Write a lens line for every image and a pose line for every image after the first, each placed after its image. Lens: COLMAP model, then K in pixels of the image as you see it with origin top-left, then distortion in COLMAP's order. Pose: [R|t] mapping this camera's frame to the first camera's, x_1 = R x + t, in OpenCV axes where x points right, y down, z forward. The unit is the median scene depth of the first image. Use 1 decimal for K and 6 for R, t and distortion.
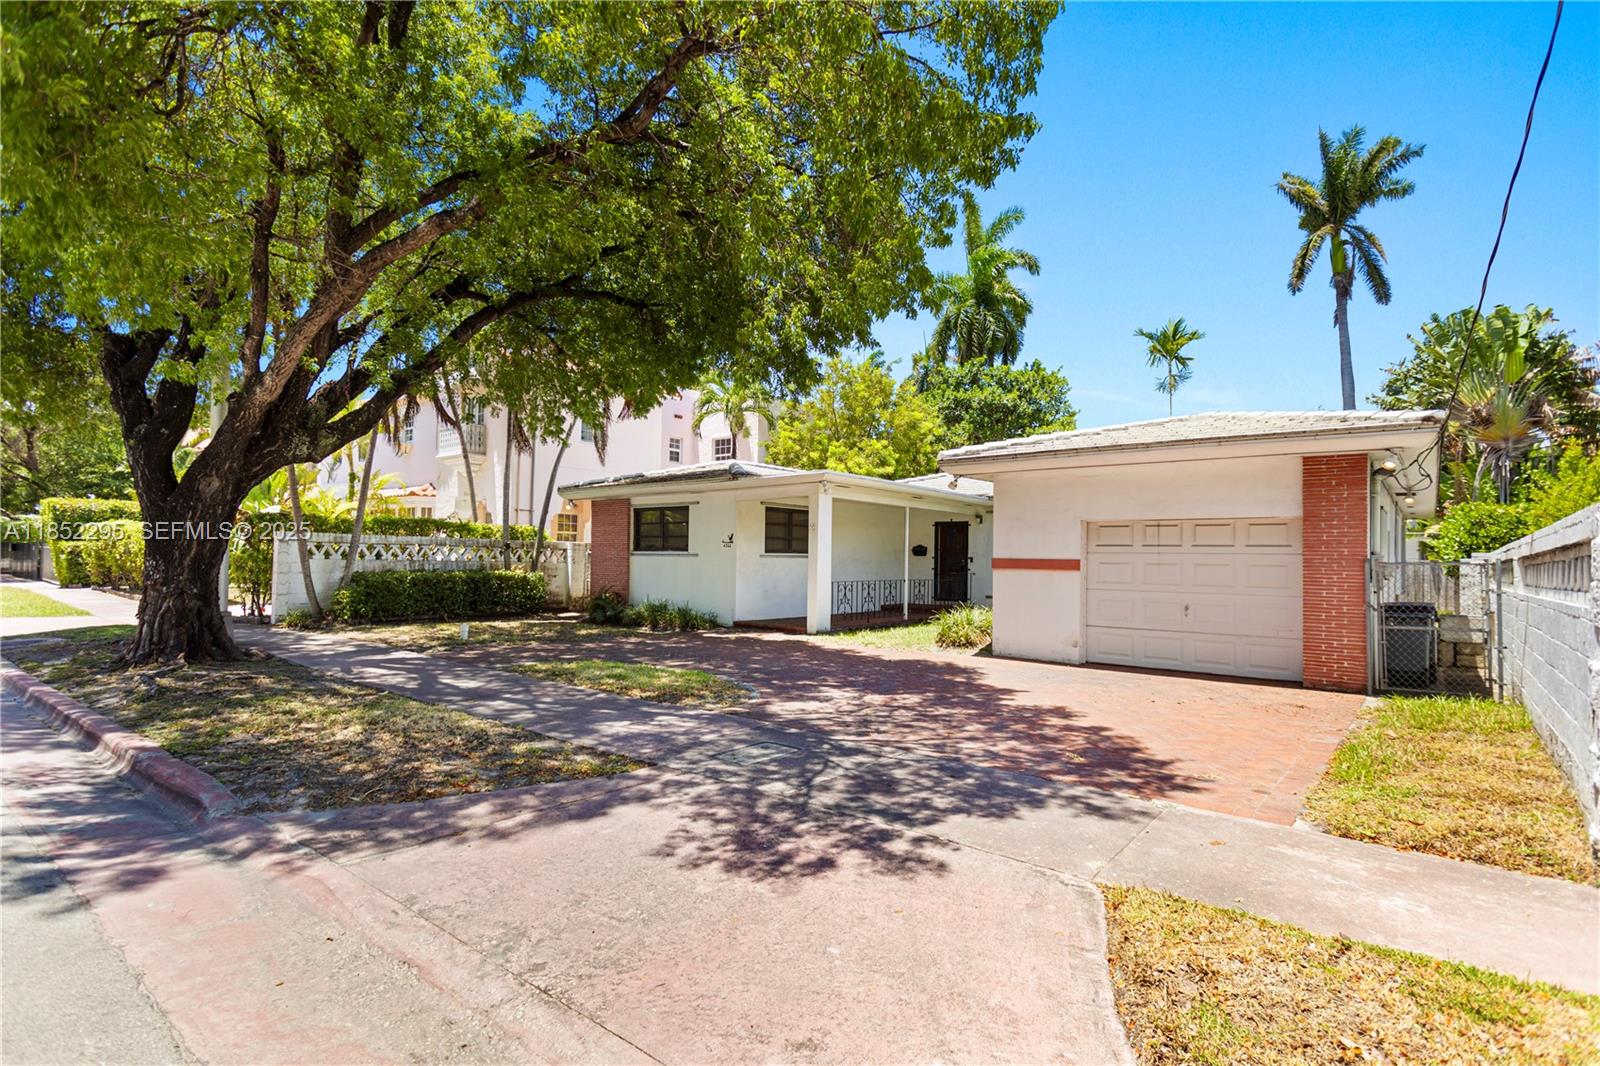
lens RADIAL K [[783.4, 0, 800.8], [0, 783.4, 541.2], [0, 0, 1]] dist [0.001955, 0.000352]
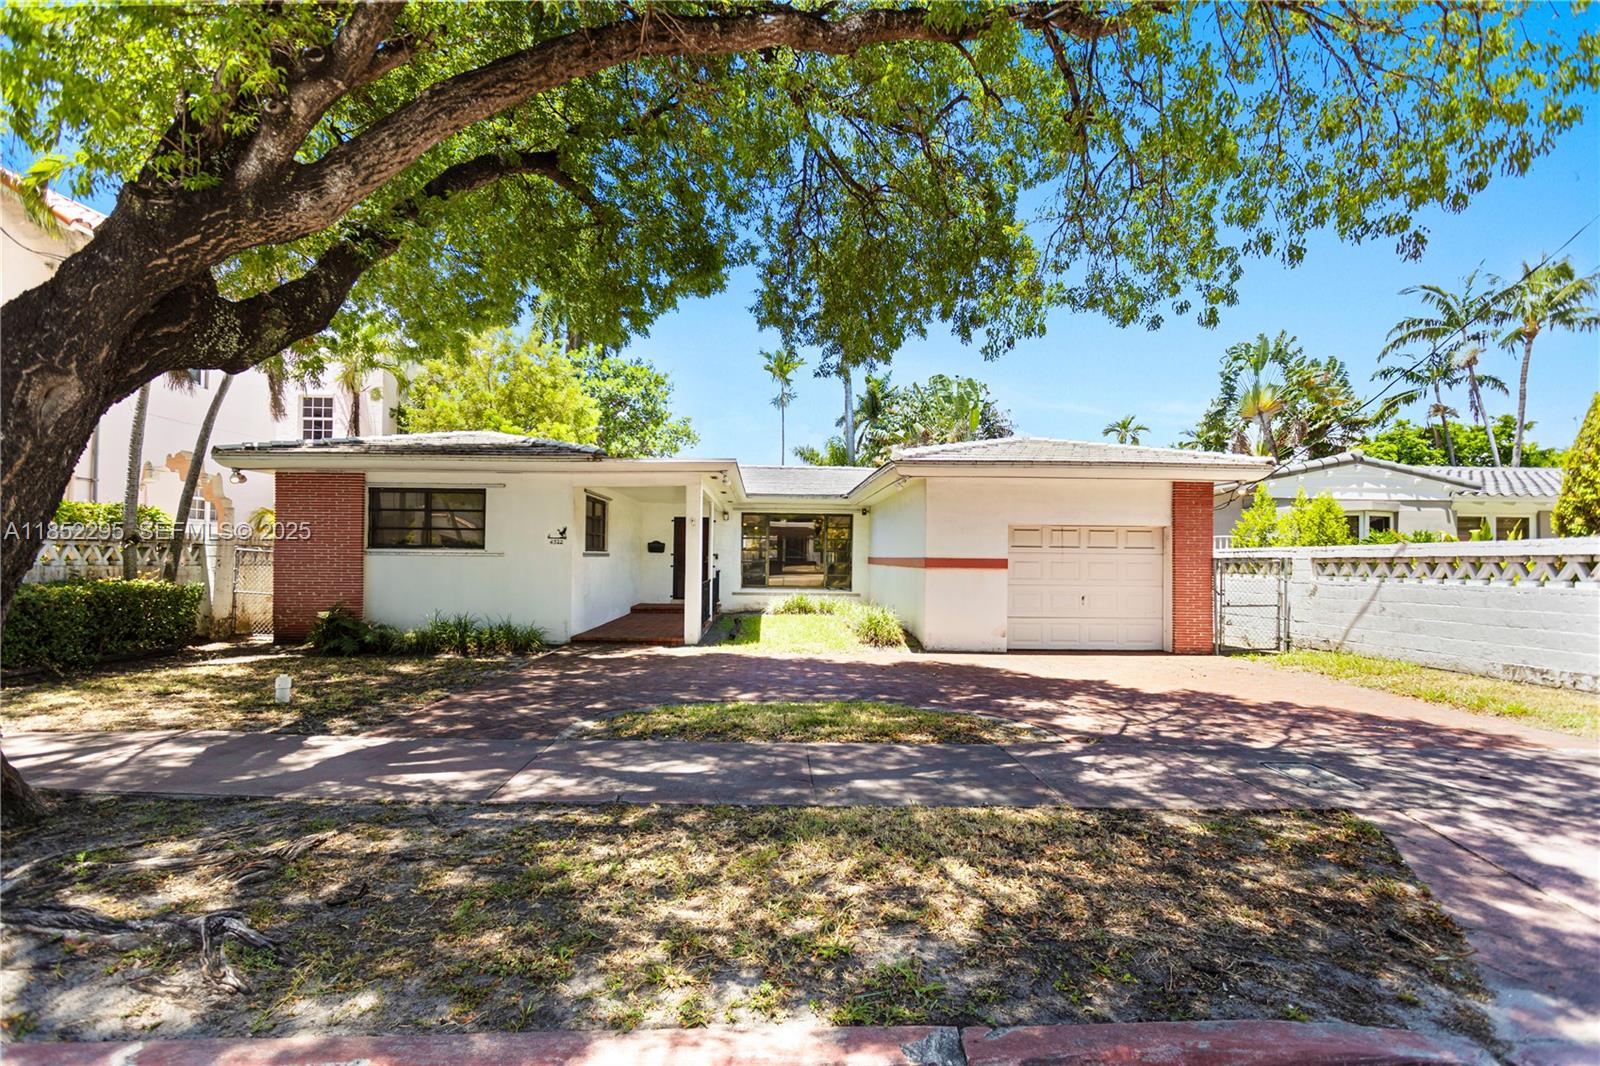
lens RADIAL K [[758.4, 0, 797.5], [0, 758.4, 539.0], [0, 0, 1]] dist [0.001493, 0.000027]
pose [[0.761106, 0.008300, 0.648575, -0.580124], [-0.012961, 0.999913, 0.002414, -0.003917], [-0.648498, -0.010244, 0.761147, 0.366413]]
